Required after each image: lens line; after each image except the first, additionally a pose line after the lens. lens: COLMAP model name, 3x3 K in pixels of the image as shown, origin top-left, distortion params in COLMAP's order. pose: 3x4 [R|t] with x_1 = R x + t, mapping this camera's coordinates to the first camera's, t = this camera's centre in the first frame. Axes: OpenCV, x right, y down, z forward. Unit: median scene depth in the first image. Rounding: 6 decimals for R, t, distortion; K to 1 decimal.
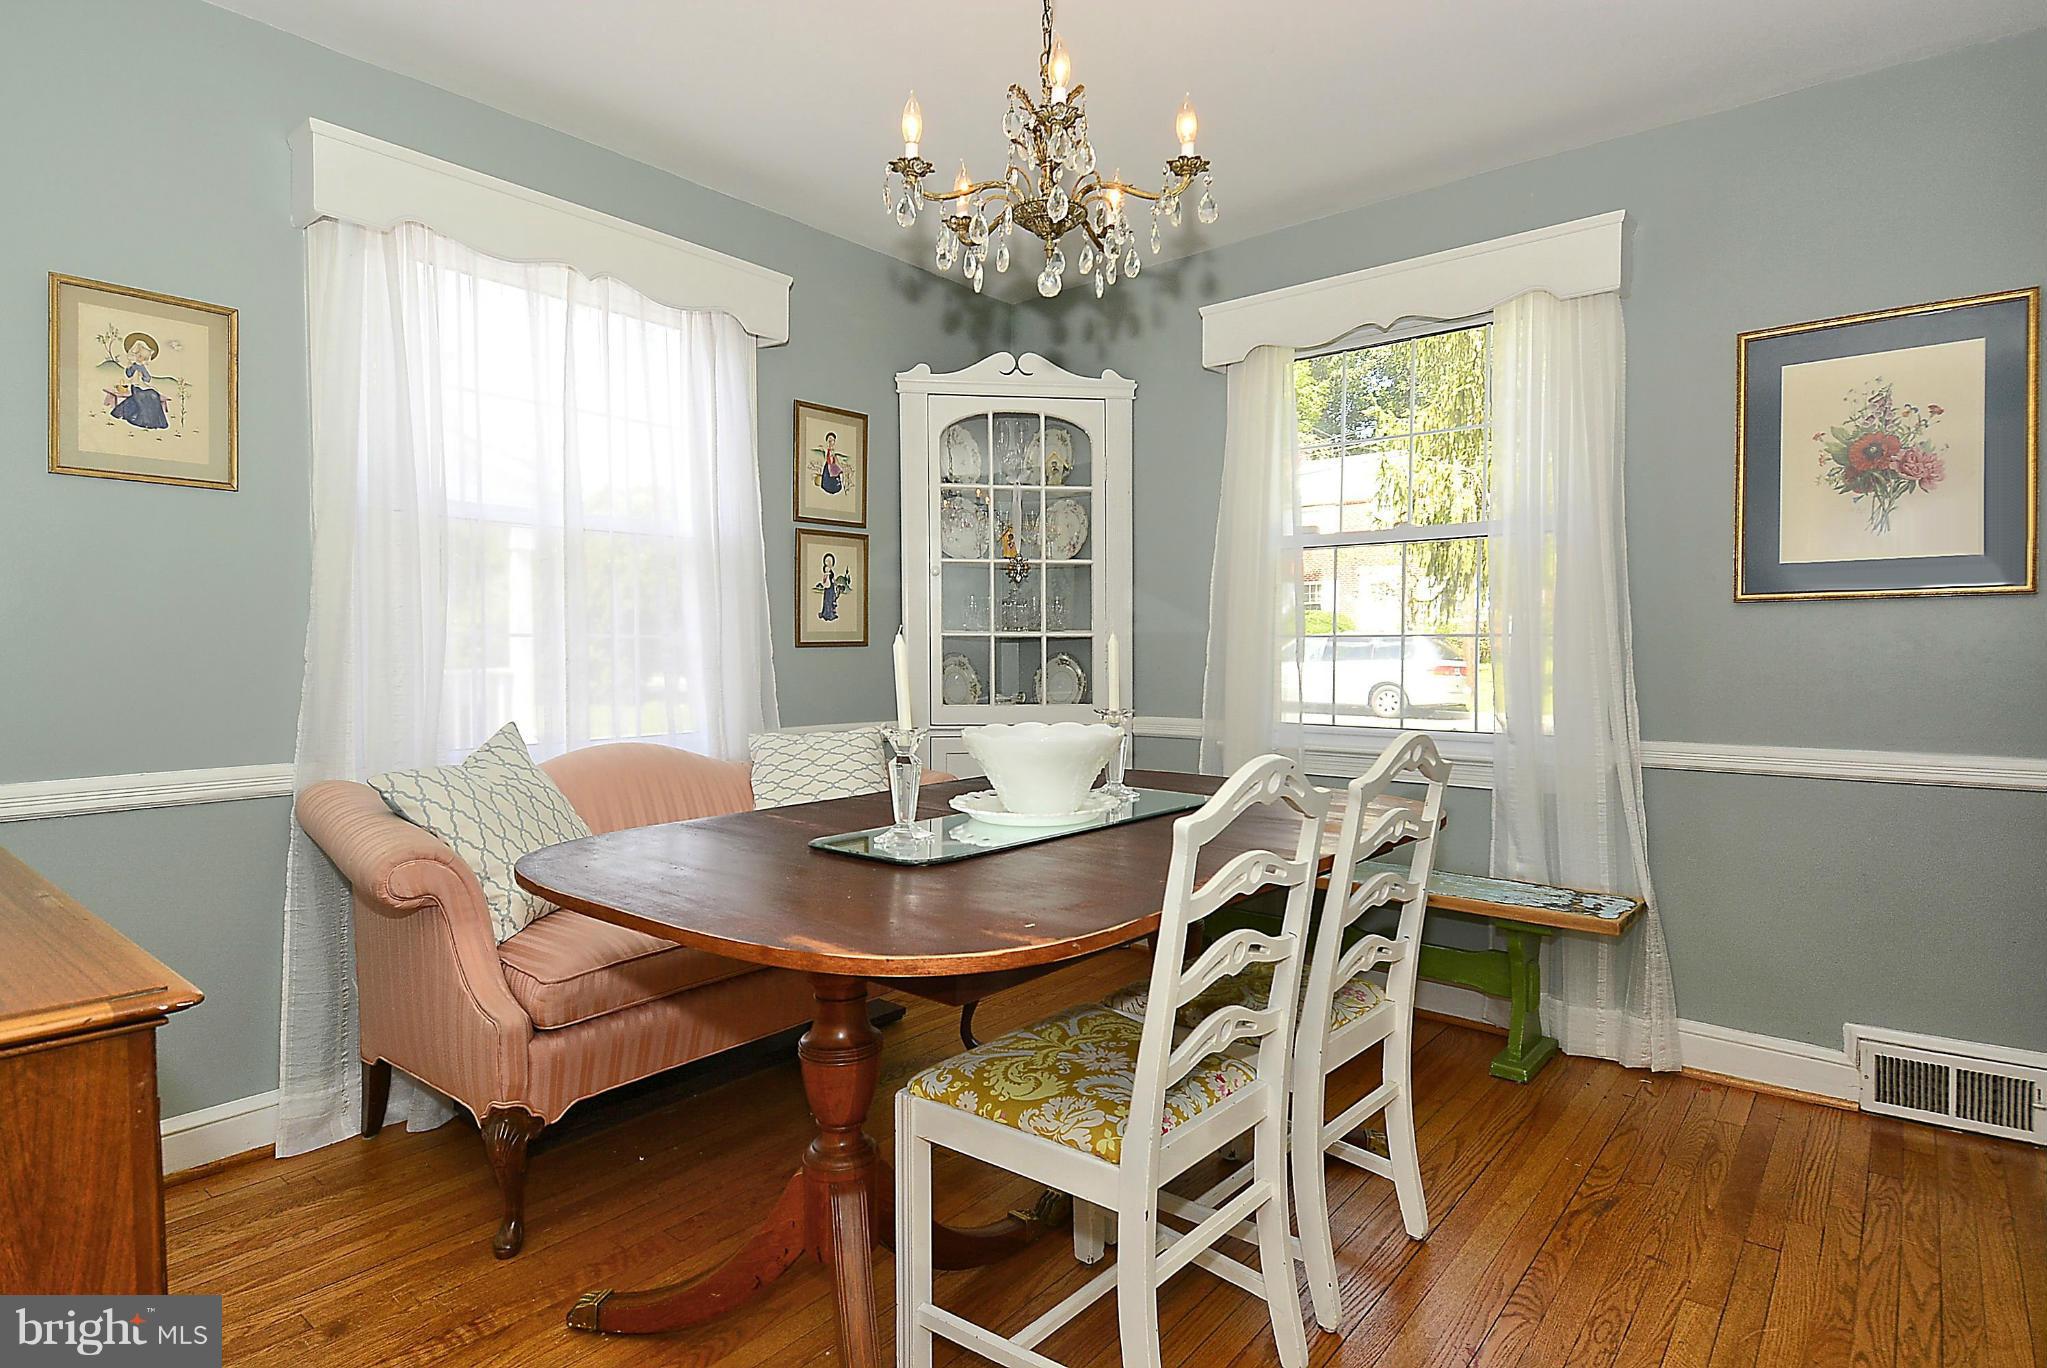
lens RADIAL K [[1090.7, 0, 1031.0], [0, 1090.7, 680.4], [0, 0, 1]] dist [0.086146, -0.063228]
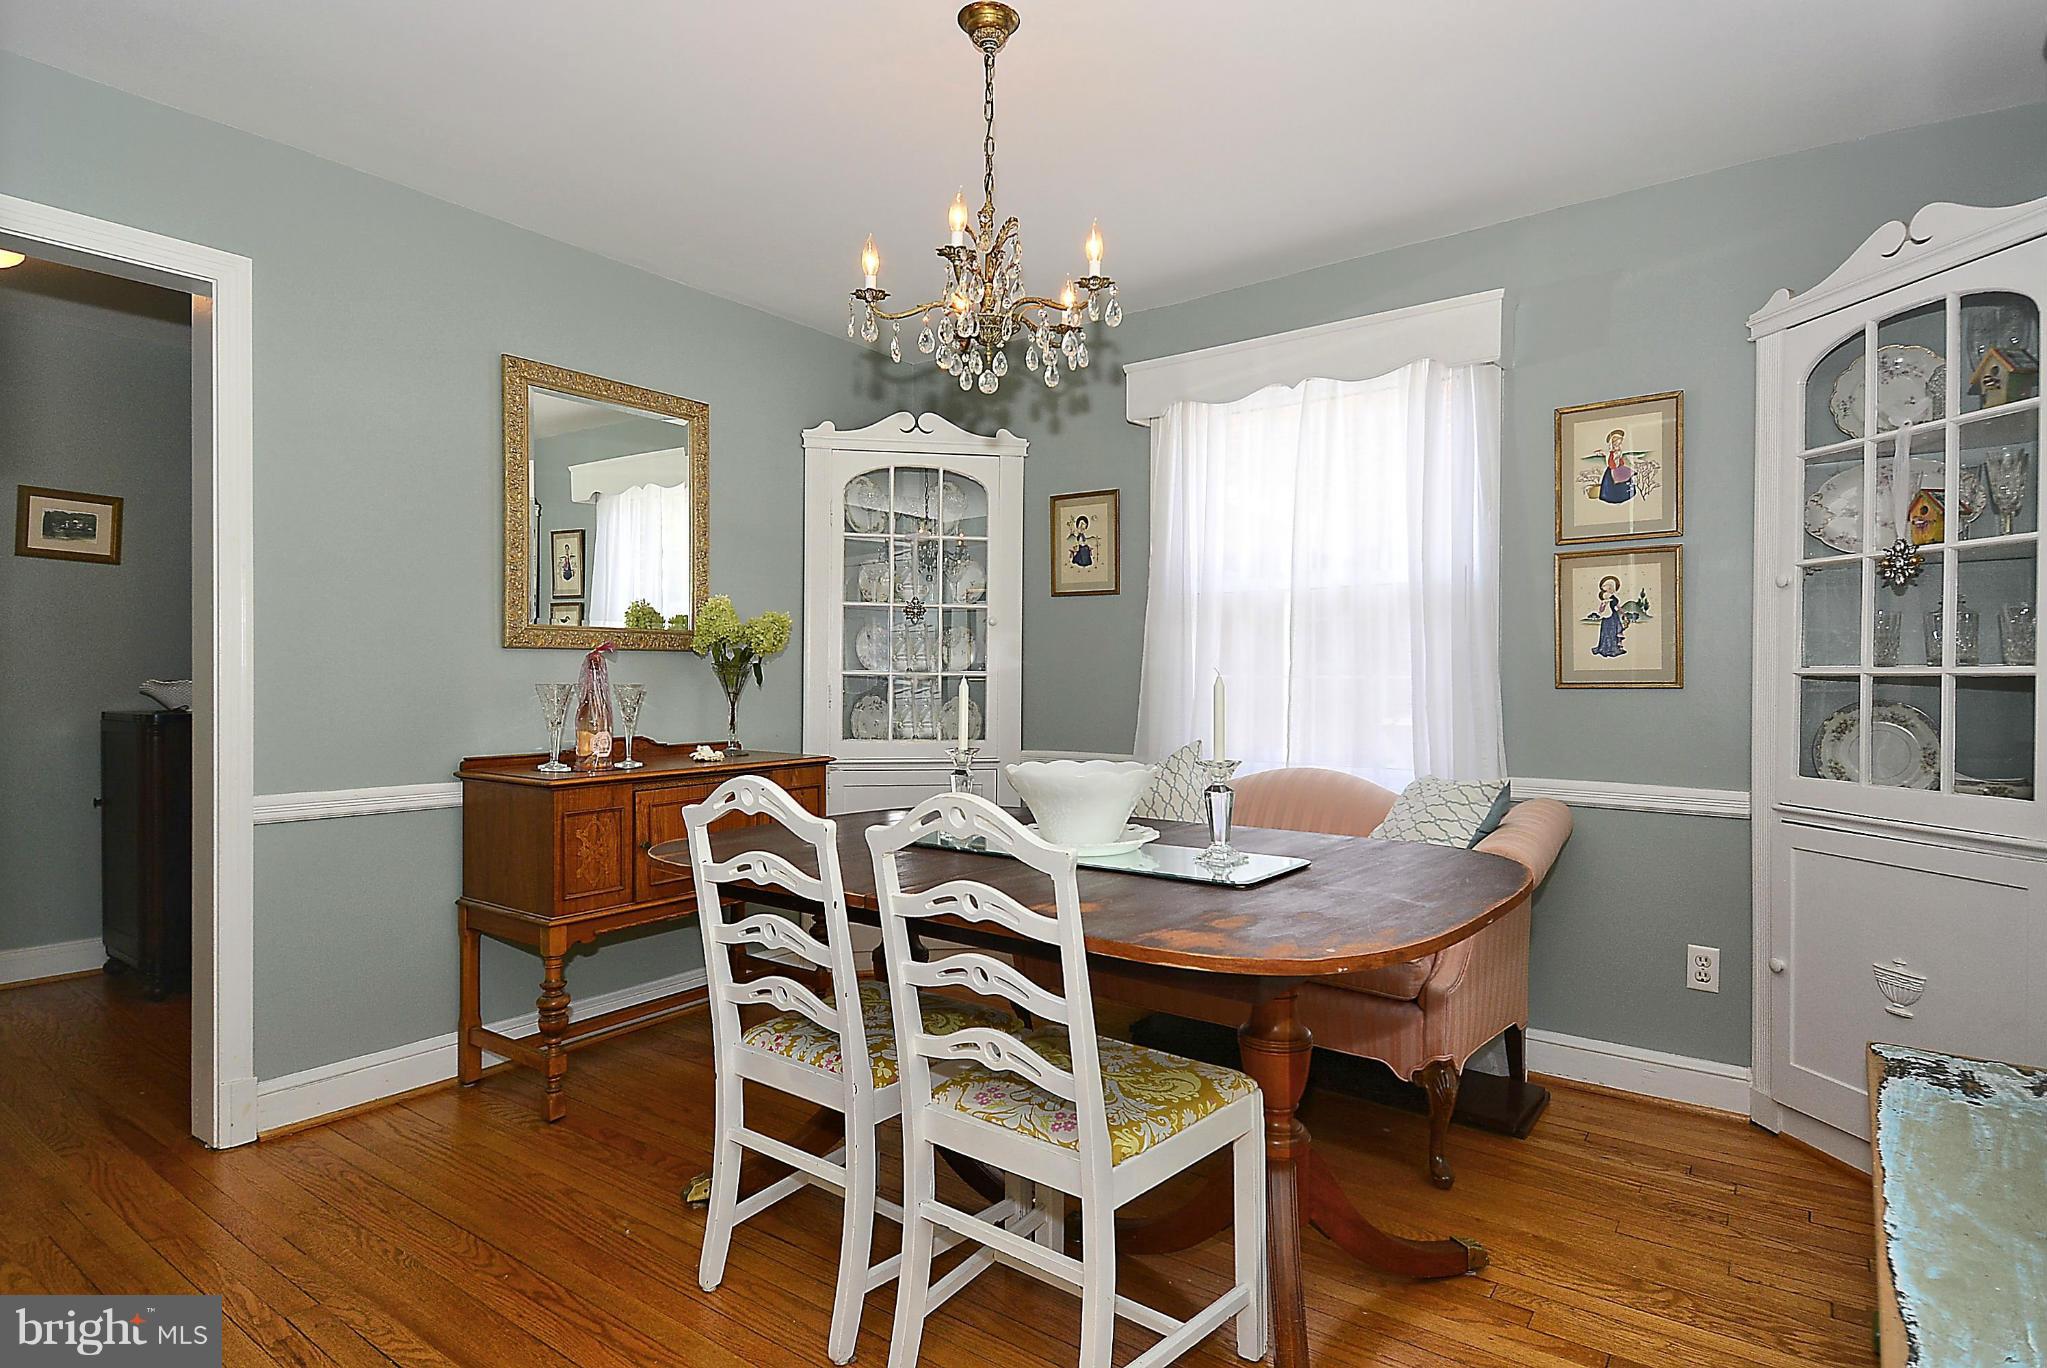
lens RADIAL K [[1090.7, 0, 1031.0], [0, 1090.7, 680.4], [0, 0, 1]] dist [0.086146, -0.063228]
pose [[0.033739, -0.001700, -0.999429, 0.654088], [-0.043921, 0.999030, -0.003182, -0.015093], [0.998465, 0.044003, 0.033632, 0.544933]]
